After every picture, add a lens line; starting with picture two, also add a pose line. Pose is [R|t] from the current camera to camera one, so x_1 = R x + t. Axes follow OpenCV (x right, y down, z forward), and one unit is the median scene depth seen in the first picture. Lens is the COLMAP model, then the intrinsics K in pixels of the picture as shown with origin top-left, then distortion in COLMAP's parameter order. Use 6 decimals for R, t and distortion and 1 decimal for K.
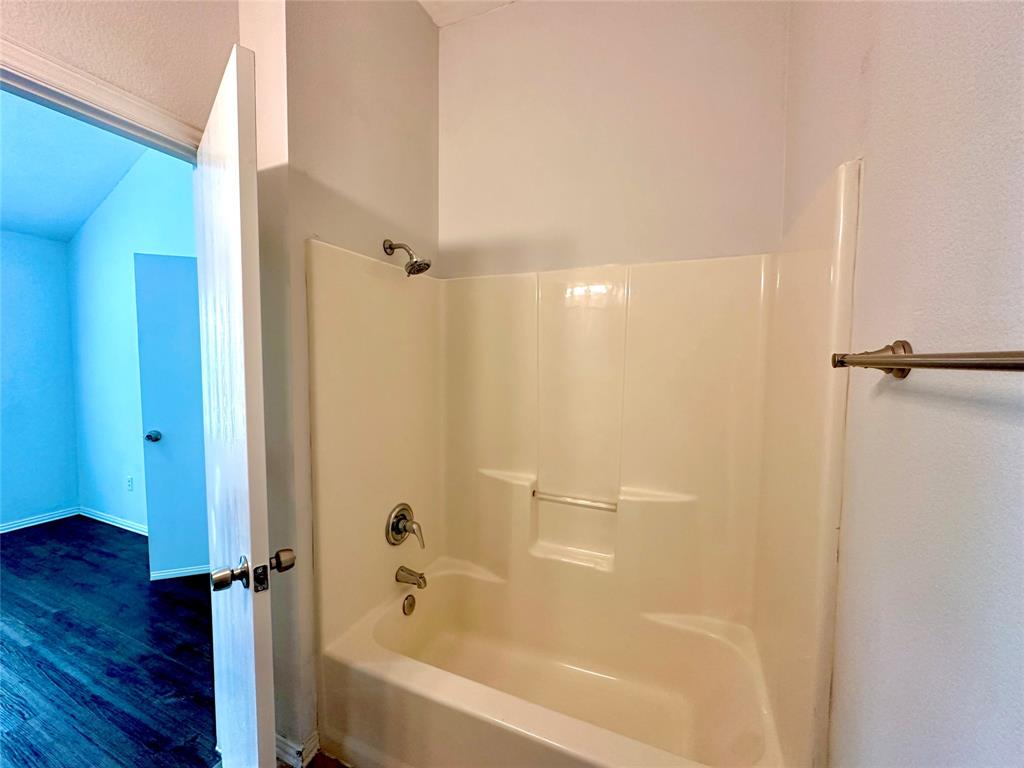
lens RADIAL K [[407.0, 0, 511.2], [0, 407.0, 383.1], [0, 0, 1]] dist [-0.000373, 0.000031]
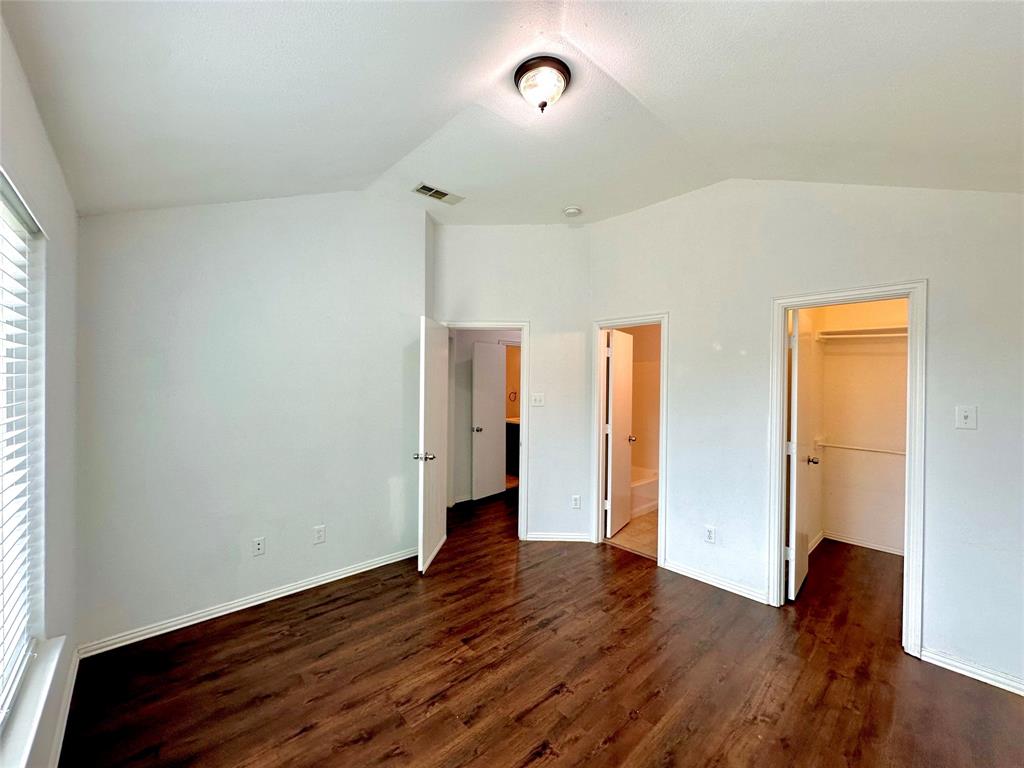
lens RADIAL K [[407.0, 0, 513.8], [0, 407.0, 383.9], [0, 0, 1]] dist [-0.000373, 0.000031]
pose [[0.400728, -0.009089, 0.916152, -1.698529], [0.057029, 0.998259, -0.015041, -0.038304], [-0.914421, 0.058275, 0.400548, 0.216480]]
